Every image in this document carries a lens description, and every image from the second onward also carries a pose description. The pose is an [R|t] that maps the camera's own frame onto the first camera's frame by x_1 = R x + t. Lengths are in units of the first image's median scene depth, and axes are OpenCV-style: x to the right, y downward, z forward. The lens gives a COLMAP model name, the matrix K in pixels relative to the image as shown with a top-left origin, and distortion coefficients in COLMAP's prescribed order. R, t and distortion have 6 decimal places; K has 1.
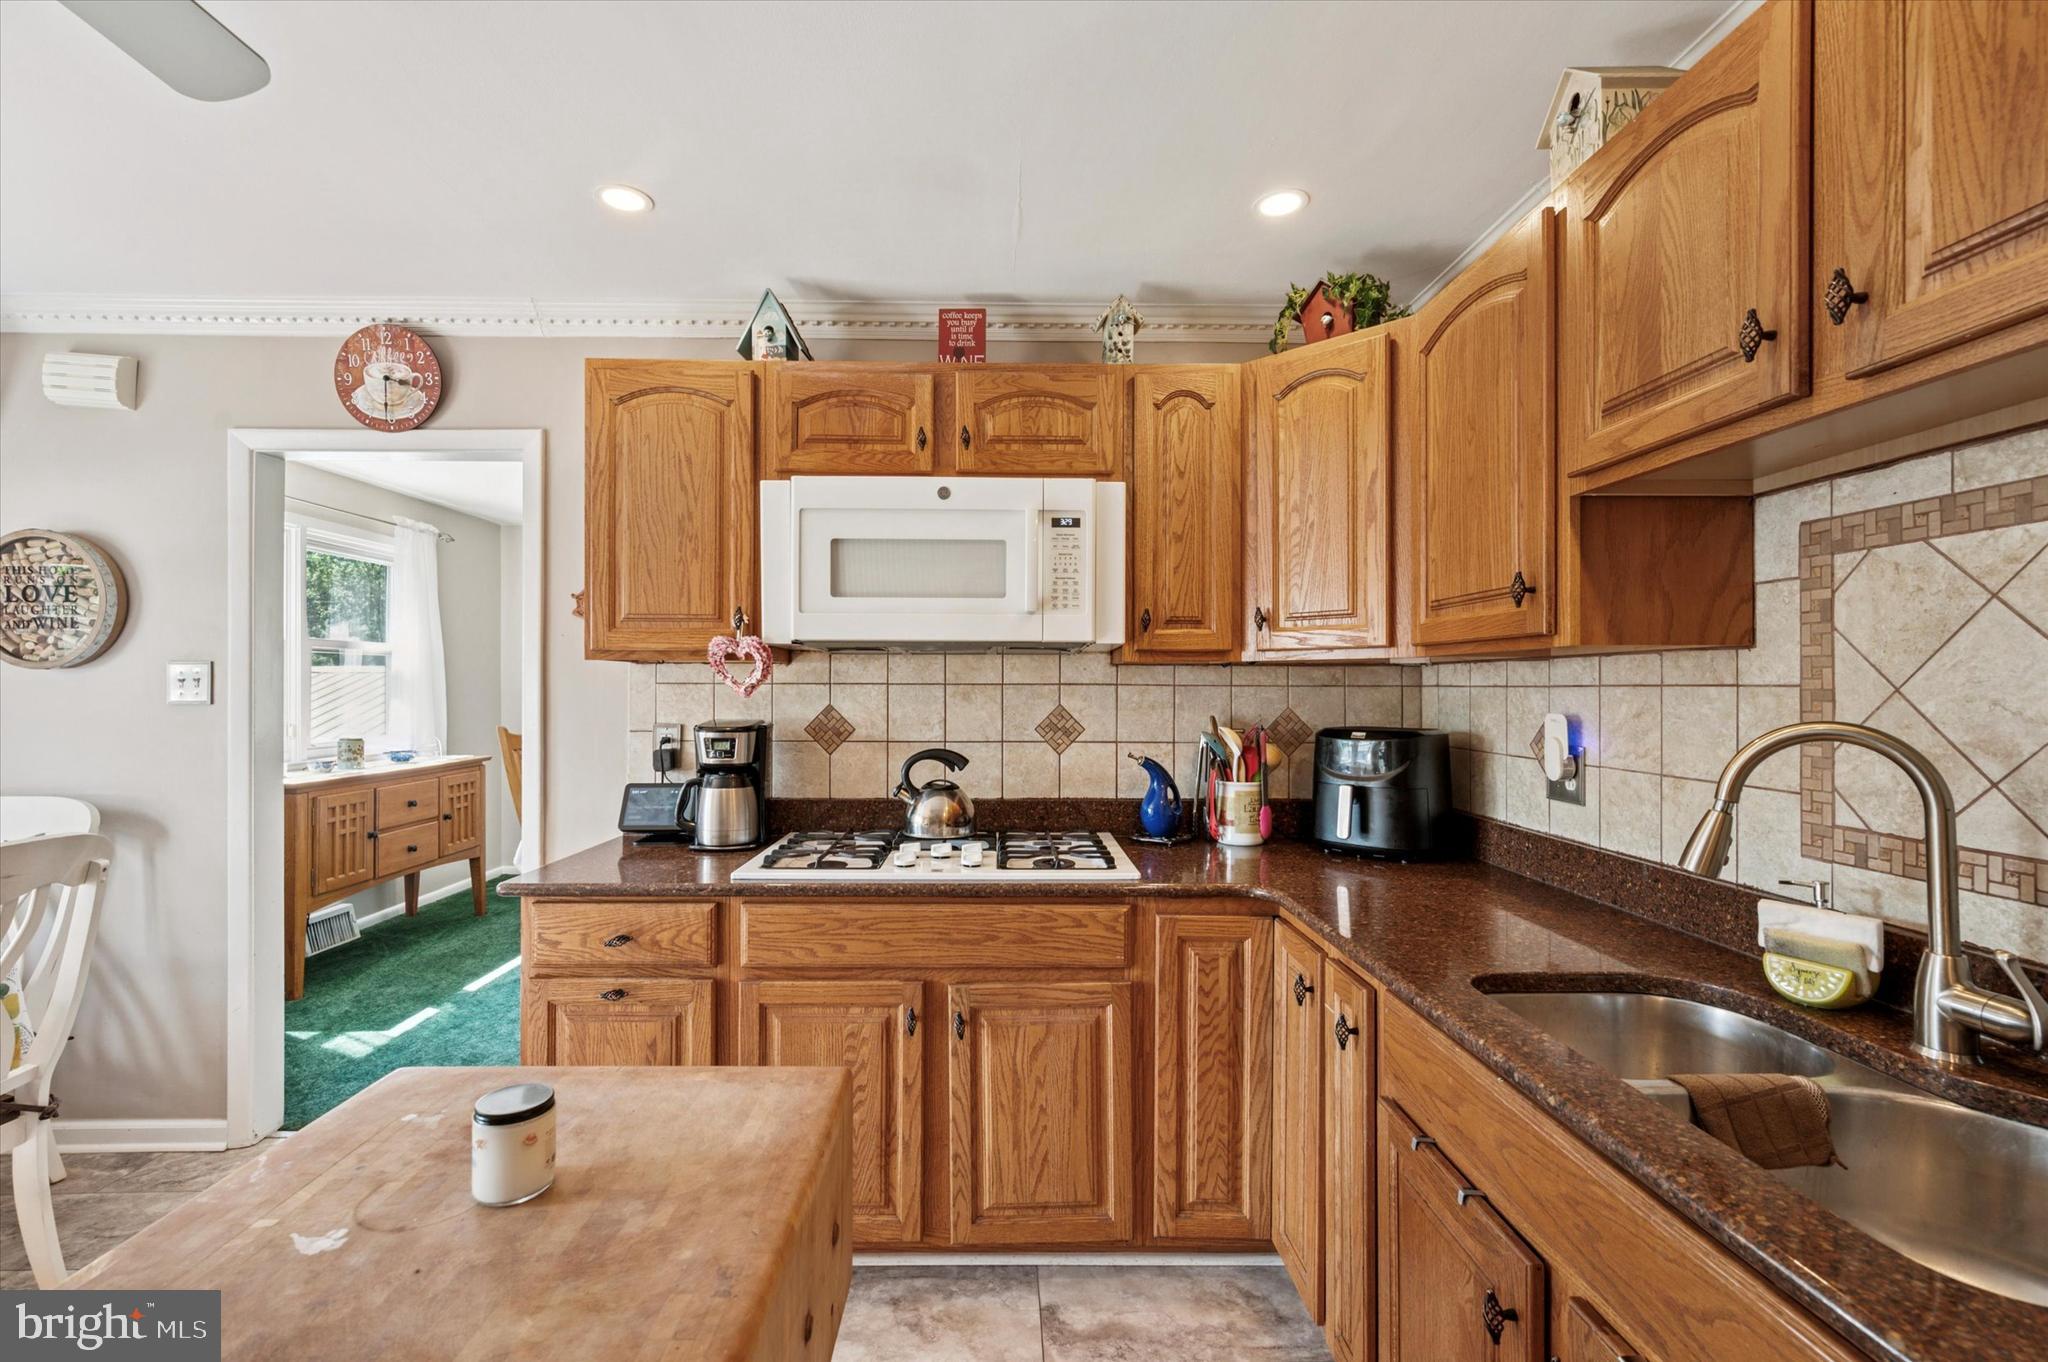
lens RADIAL K [[885.1, 0, 999.8], [0, 885.1, 677.4], [0, 0, 1]] dist [0.001649, -0.000029]
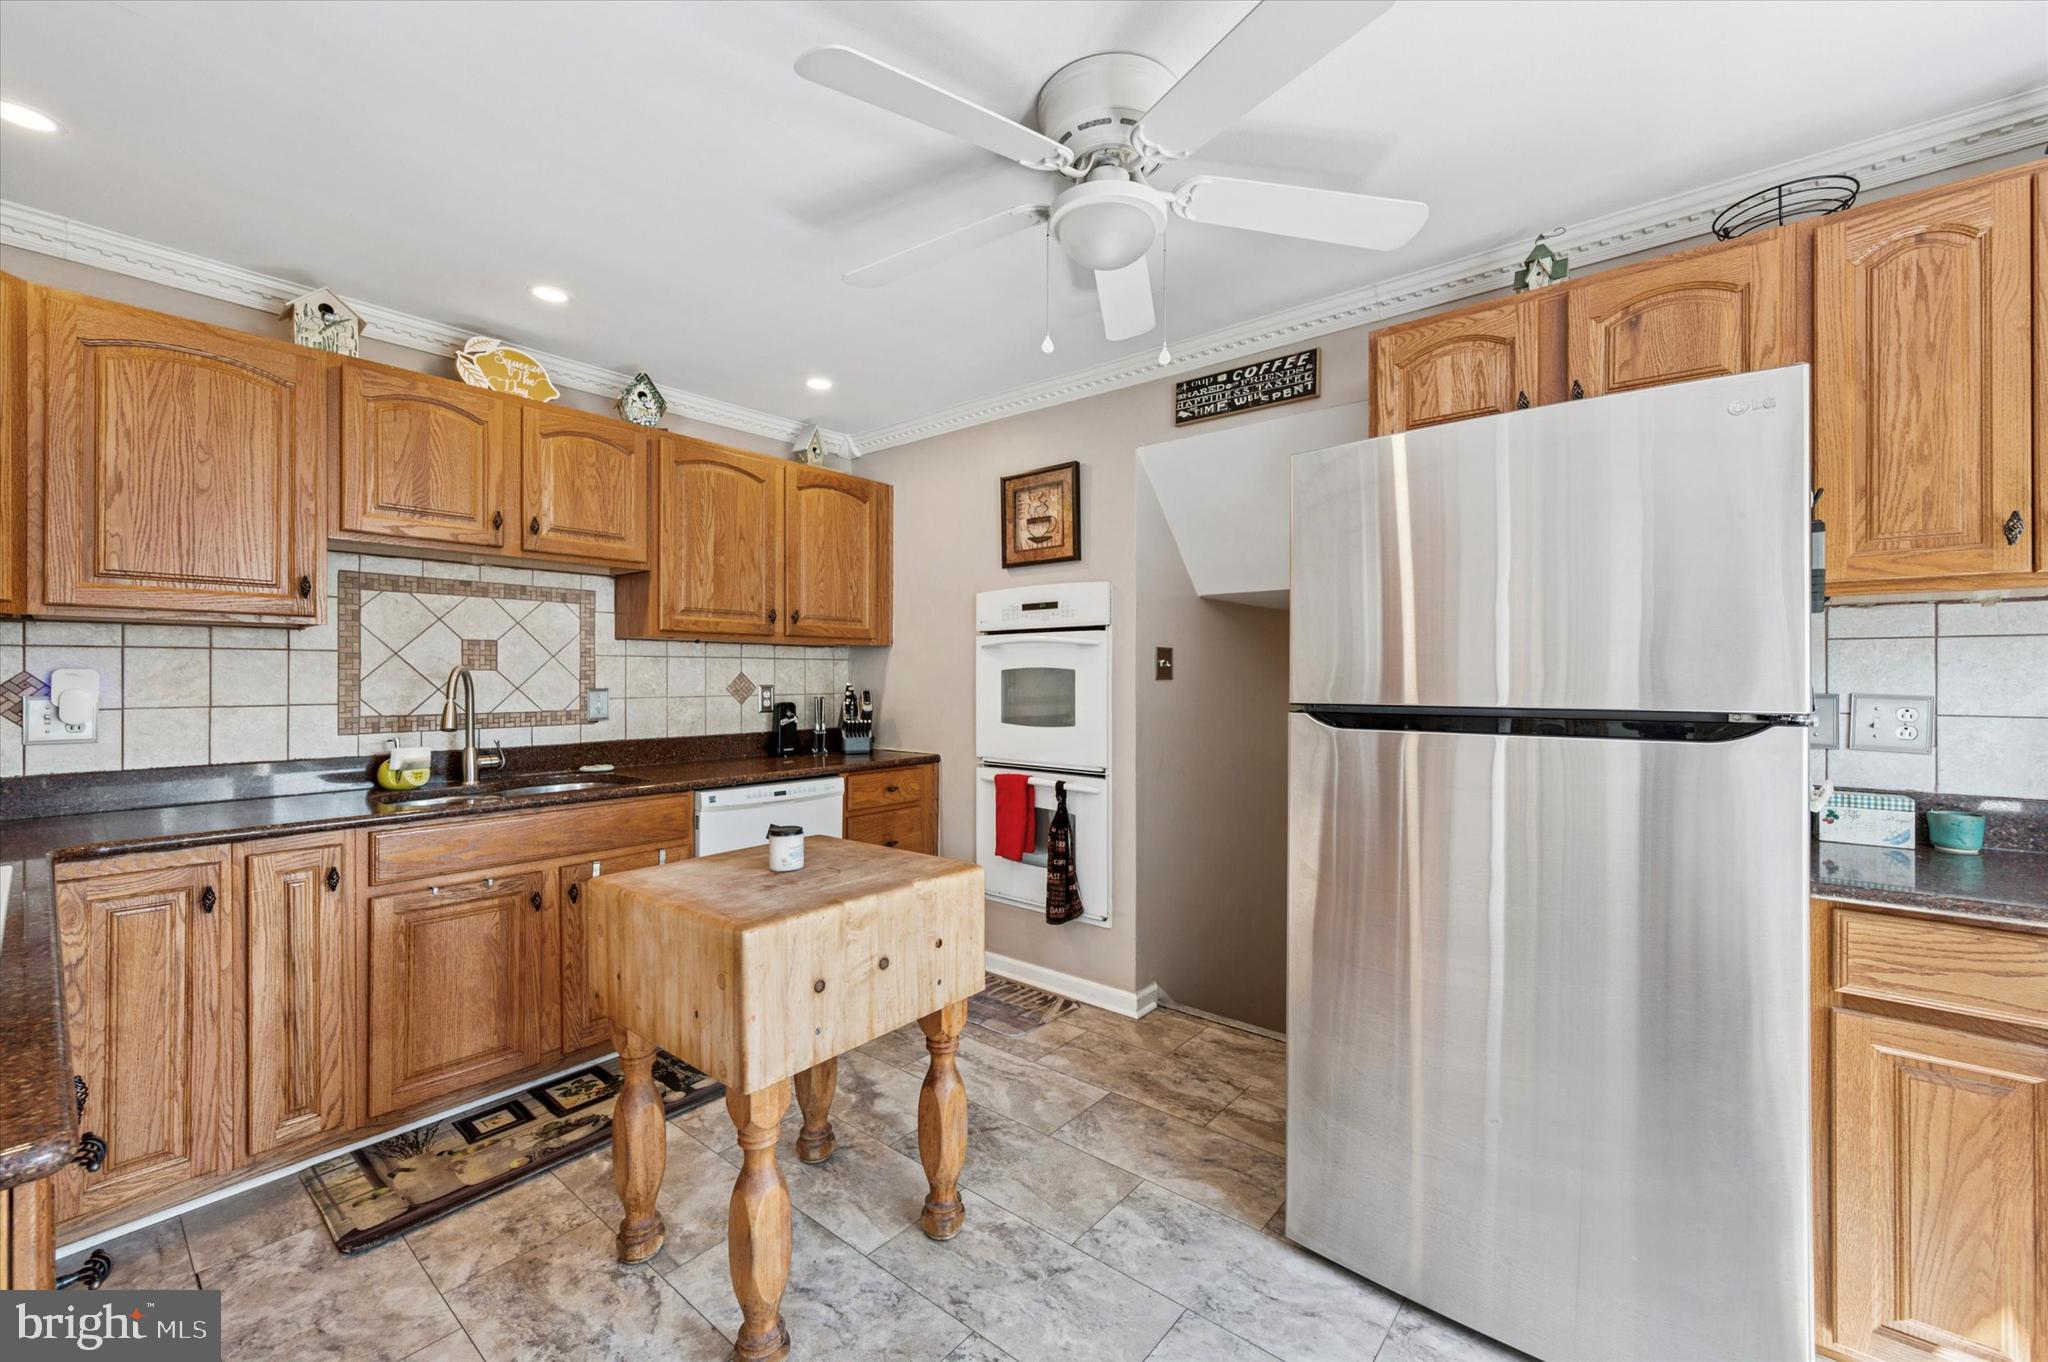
lens RADIAL K [[885.1, 0, 999.8], [0, 885.1, 677.4], [0, 0, 1]] dist [0.001649, -0.000029]
pose [[-0.730305, -0.004391, 0.683107, -0.843766], [-0.008961, 0.999955, -0.003152, 0.033633], [-0.683062, -0.008423, -0.730312, 0.772981]]
